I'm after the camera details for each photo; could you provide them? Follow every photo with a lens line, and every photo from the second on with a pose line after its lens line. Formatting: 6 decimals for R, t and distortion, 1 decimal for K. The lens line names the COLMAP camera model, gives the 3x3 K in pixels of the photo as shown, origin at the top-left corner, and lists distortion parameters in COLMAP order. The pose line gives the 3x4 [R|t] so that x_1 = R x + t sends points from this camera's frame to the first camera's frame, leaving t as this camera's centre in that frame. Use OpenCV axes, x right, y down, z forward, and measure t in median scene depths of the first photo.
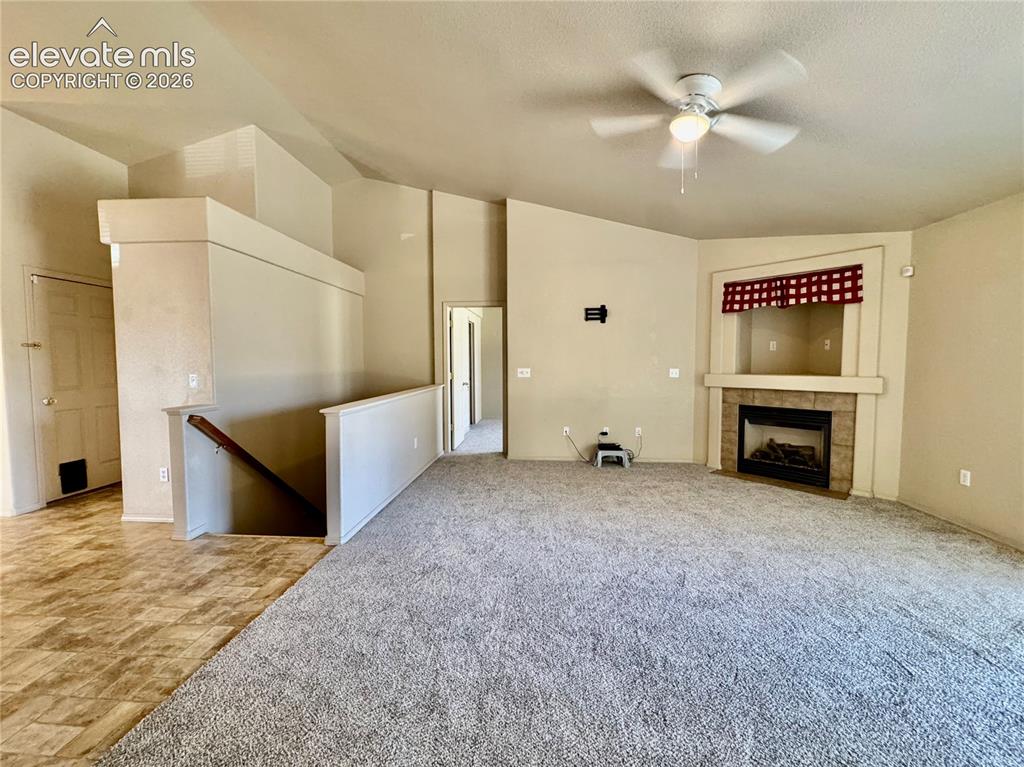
lens RADIAL K [[411.1, 0, 512.0], [0, 411.1, 383.5], [0, 0, 1]] dist [-0.003597, 0.000239]
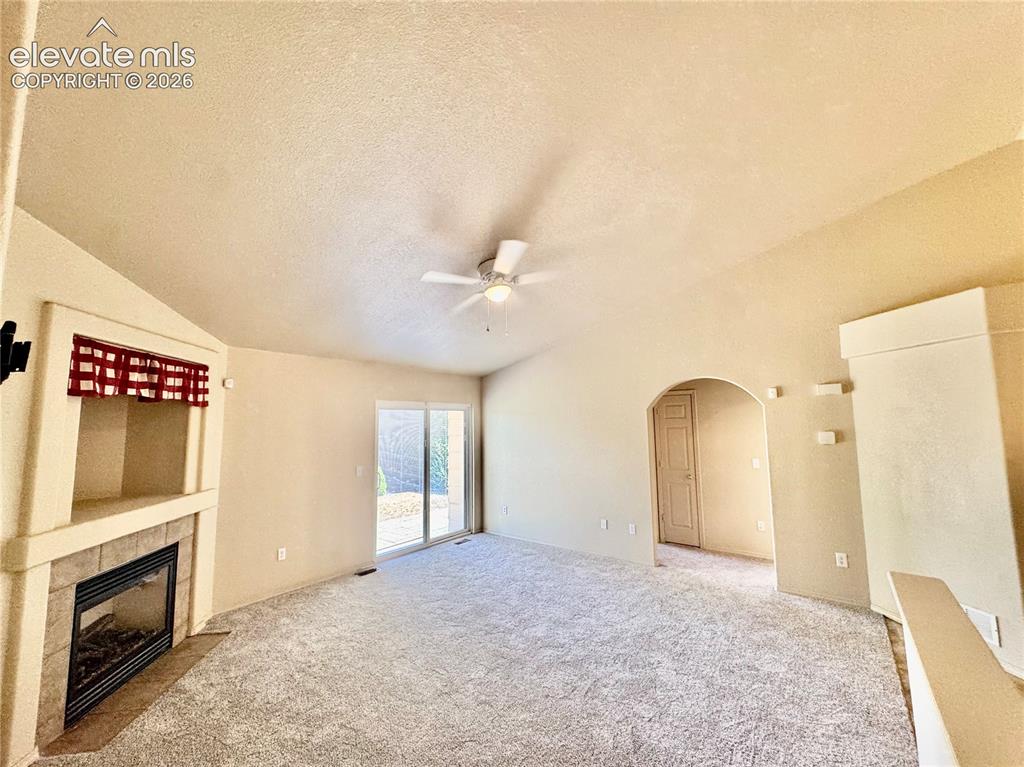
lens RADIAL K [[411.1, 0, 512.0], [0, 411.1, 383.5], [0, 0, 1]] dist [-0.003597, 0.000239]
pose [[-0.832982, 0.069762, 0.548885, -0.189183], [0.048180, 0.997397, -0.053649, -0.151505], [-0.551199, -0.018244, -0.834174, 1.241803]]
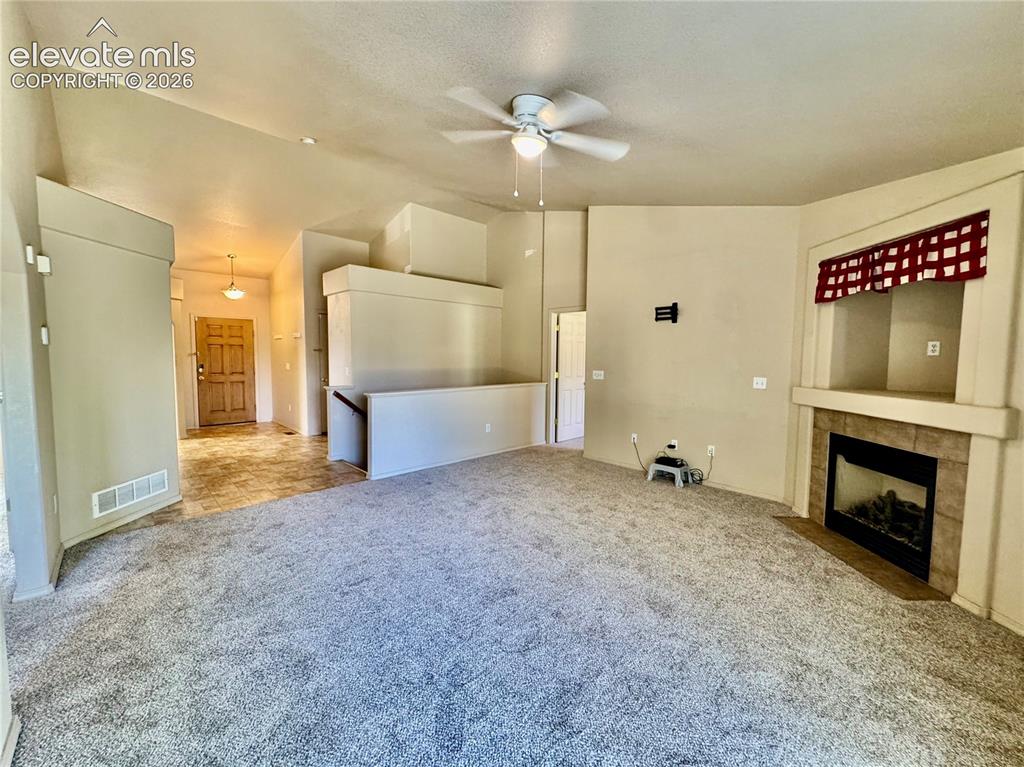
lens RADIAL K [[411.1, 0, 512.0], [0, 411.1, 383.5], [0, 0, 1]] dist [-0.003597, 0.000239]
pose [[0.750667, 0.054572, -0.658424, 0.664075], [-0.047548, 0.998461, 0.028545, -0.029572], [0.658968, 0.009879, 0.752106, 0.118969]]
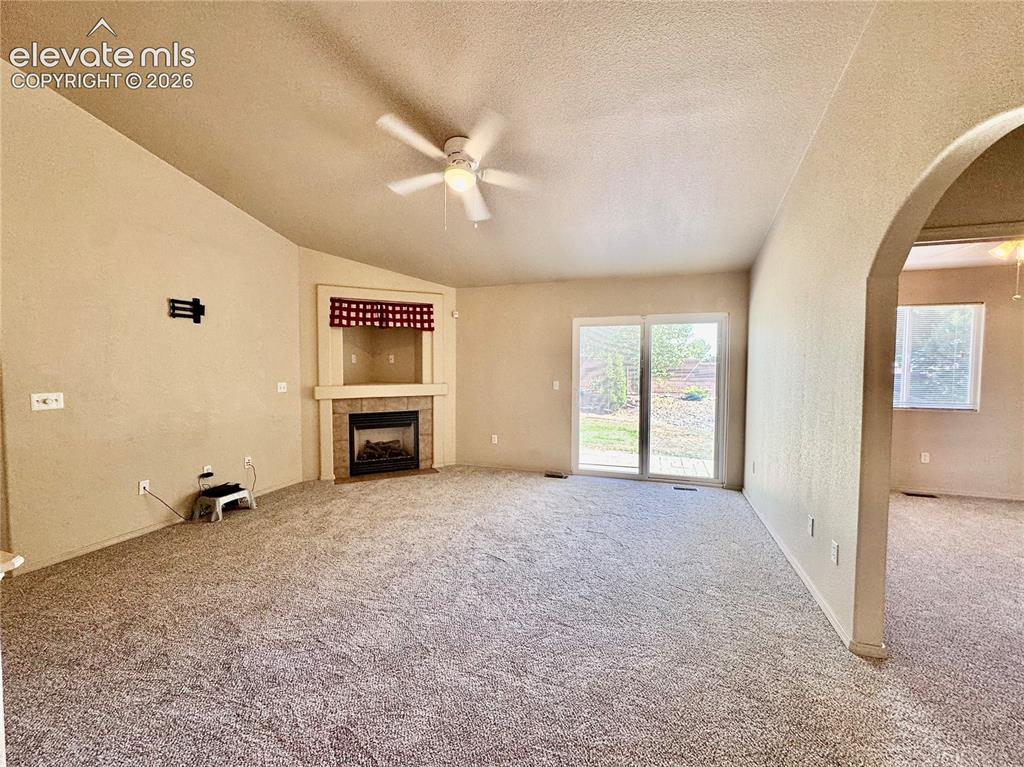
lens RADIAL K [[411.1, 0, 512.0], [0, 411.1, 383.5], [0, 0, 1]] dist [-0.003597, 0.000239]
pose [[0.248320, -0.043155, 0.967716, -0.412406], [0.051220, 0.998195, 0.031371, -0.043296], [-0.967323, 0.041777, 0.250082, 0.350242]]
